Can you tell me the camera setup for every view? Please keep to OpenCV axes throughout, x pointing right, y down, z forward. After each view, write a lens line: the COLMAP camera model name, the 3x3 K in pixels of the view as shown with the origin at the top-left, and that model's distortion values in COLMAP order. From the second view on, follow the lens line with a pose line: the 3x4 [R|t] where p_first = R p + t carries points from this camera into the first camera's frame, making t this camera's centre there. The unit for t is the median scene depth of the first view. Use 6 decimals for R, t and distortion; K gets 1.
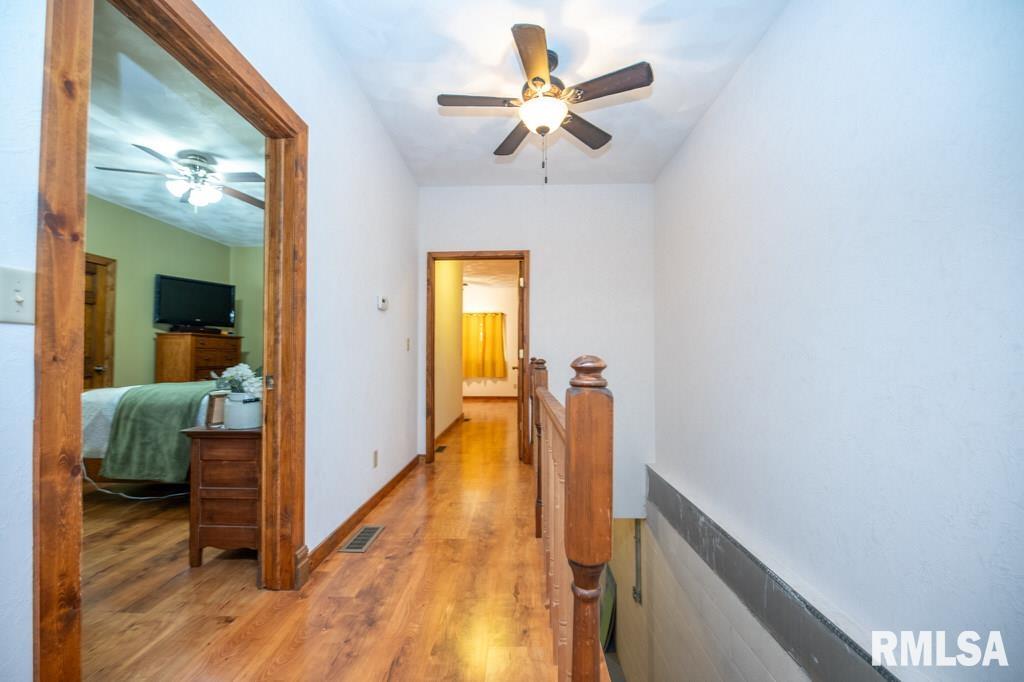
lens RADIAL K [[424.2, 0, 513.9], [0, 424.2, 347.0], [0, 0, 1]] dist [-0.000198, -0.004899]
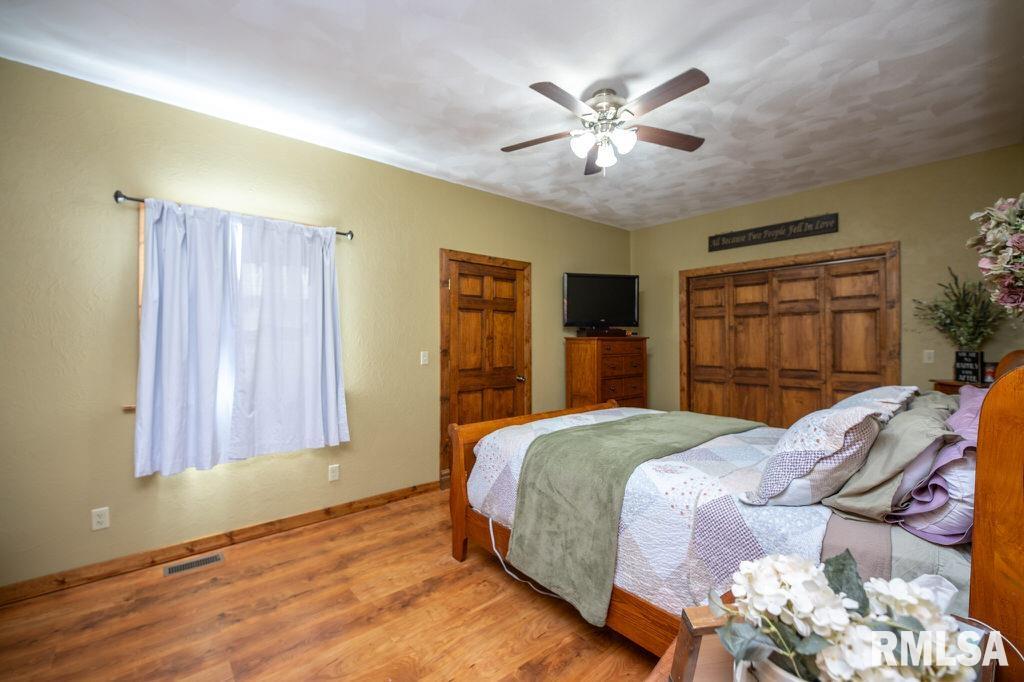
lens RADIAL K [[427.0, 0, 512.0], [0, 427.0, 341.0], [0, 0, 1]] dist [-0.001899, -0.000238]
pose [[0.672766, -0.003416, -0.739847, -0.296770], [0.027608, 0.999409, 0.020491, -0.058699], [0.739340, -0.034212, 0.672463, 0.361646]]
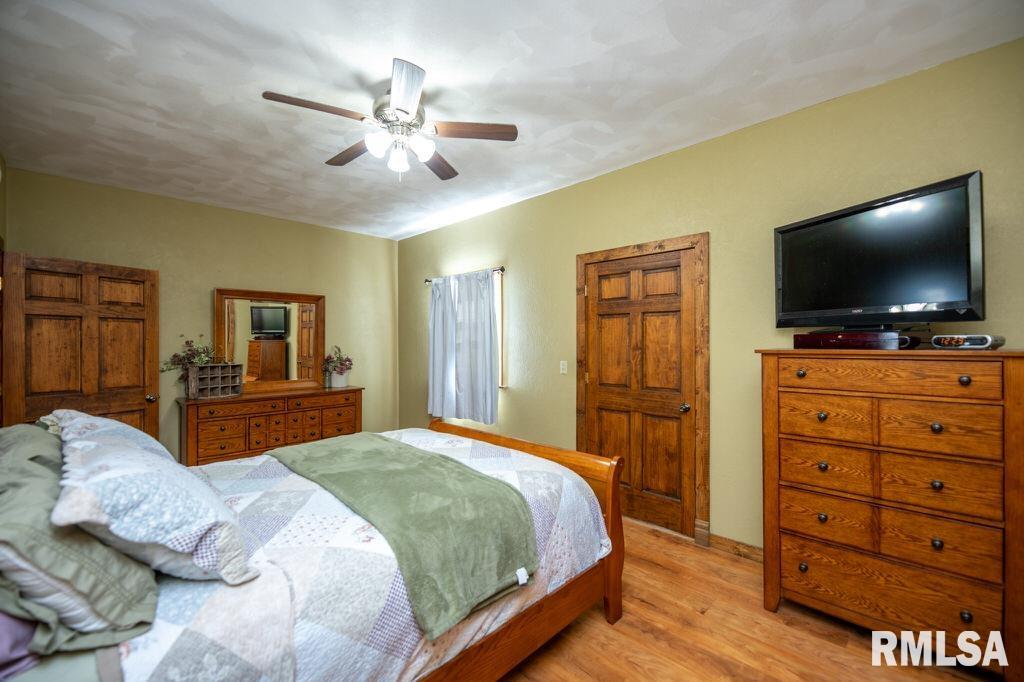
lens RADIAL K [[410.9, 0, 509.2], [0, 410.9, 337.5], [0, 0, 1]] dist [-0.000414, -0.000668]
pose [[-0.670333, -0.008279, -0.742014, -0.349728], [0.023857, 0.999180, -0.032701, -0.047124], [0.741677, -0.039622, -0.669586, 1.349367]]
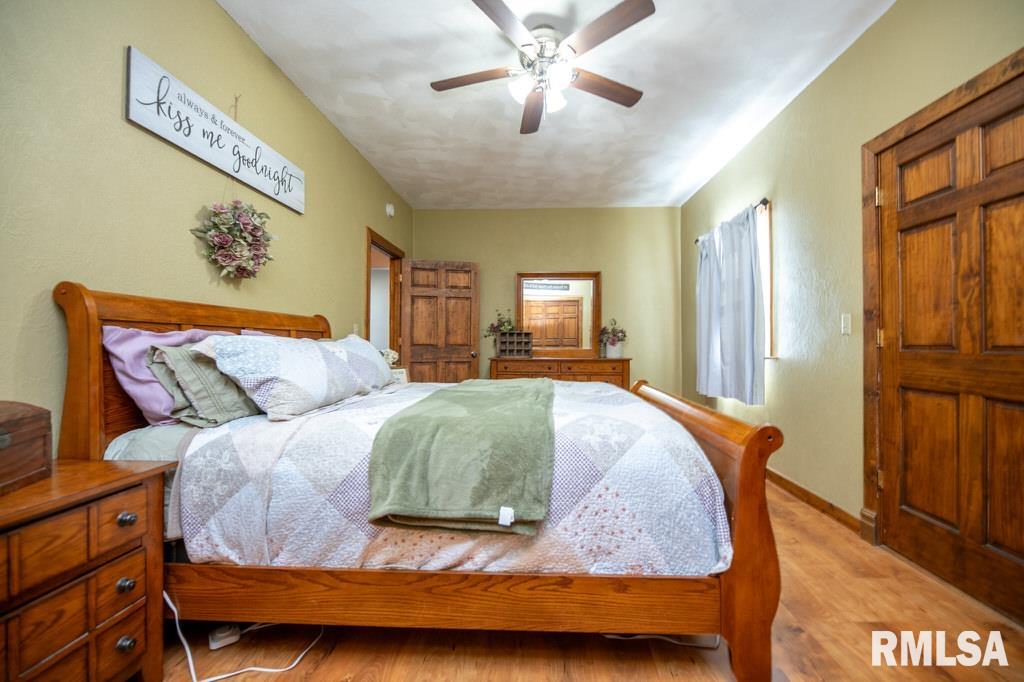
lens RADIAL K [[408.7, 0, 536.9], [0, 408.7, 335.6], [0, 0, 1]] dist [-0.000499, -0.000454]
pose [[-0.999827, 0.000036, -0.018611, -0.641858], [0.000892, 0.998942, -0.045983, 0.033753], [0.018589, -0.045992, -0.998769, 1.408265]]
